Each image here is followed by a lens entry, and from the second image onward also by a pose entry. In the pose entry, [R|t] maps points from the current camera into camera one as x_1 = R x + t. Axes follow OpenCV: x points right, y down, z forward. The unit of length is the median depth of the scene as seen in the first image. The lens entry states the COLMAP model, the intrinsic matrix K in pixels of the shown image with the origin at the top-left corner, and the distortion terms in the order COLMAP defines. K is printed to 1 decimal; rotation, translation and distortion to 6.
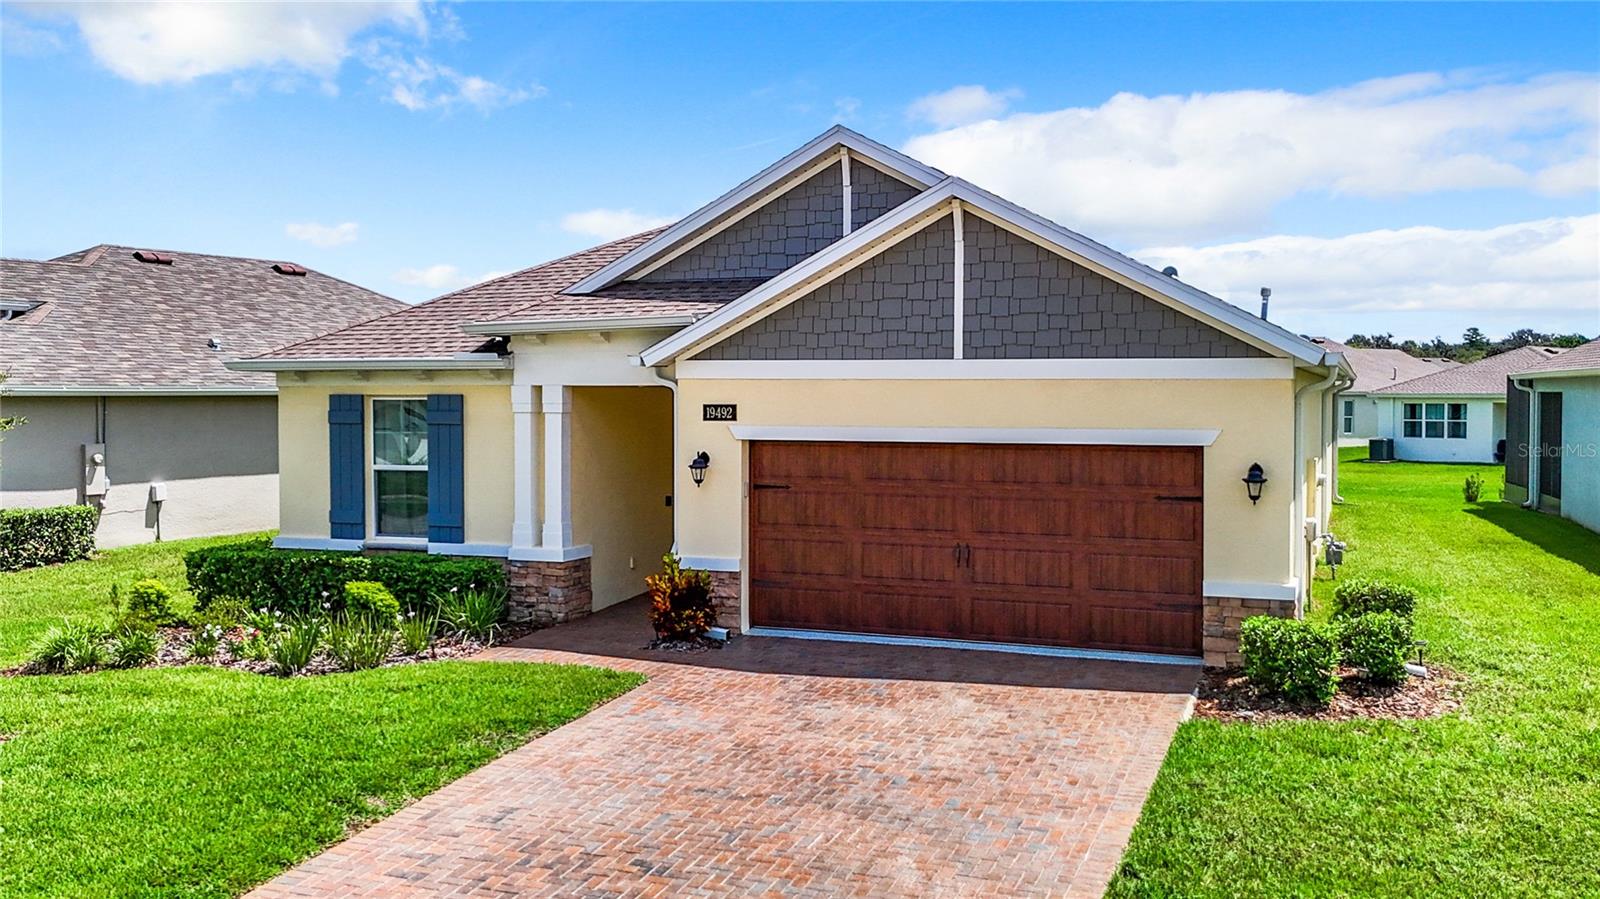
lens RADIAL K [[1445.7, 0, 804.3], [0, 1445.7, 443.5], [0, 0, 1]] dist [0.080221, -0.090113]
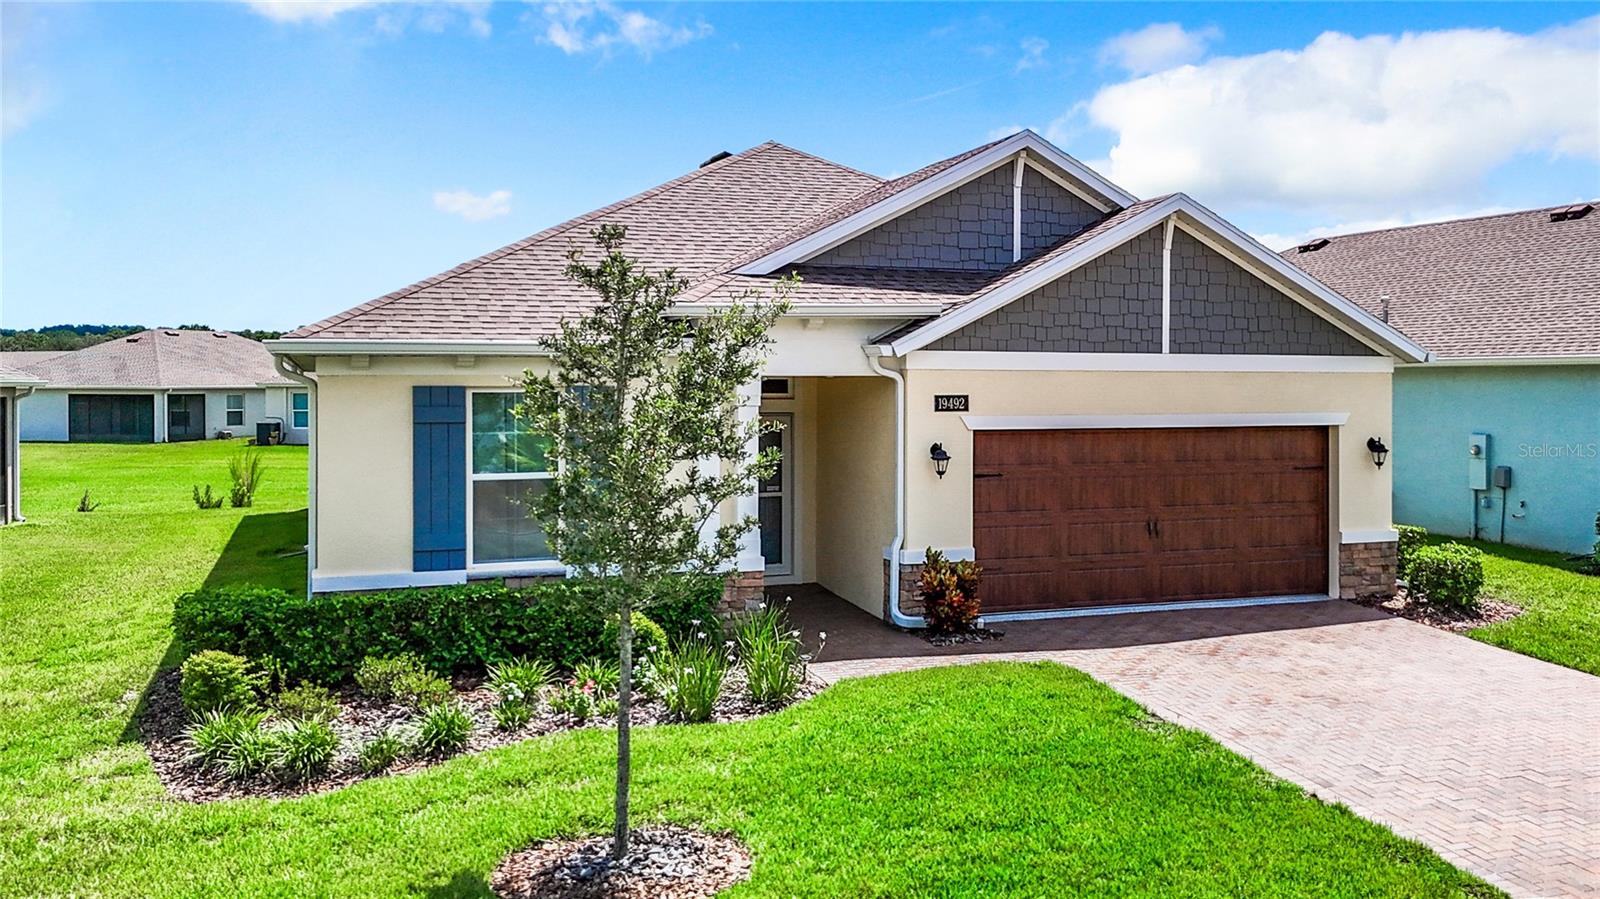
lens RADIAL K [[1502.0, 0, 960.1], [0, 1502.0, 409.6], [0, 0, 1]] dist [0.082007, -0.098612]
pose [[0.720499, -0.012257, 0.693348, -0.775297], [0.025301, 0.999643, -0.008619, -0.007914], [-0.692994, 0.023752, 0.720552, 0.250159]]
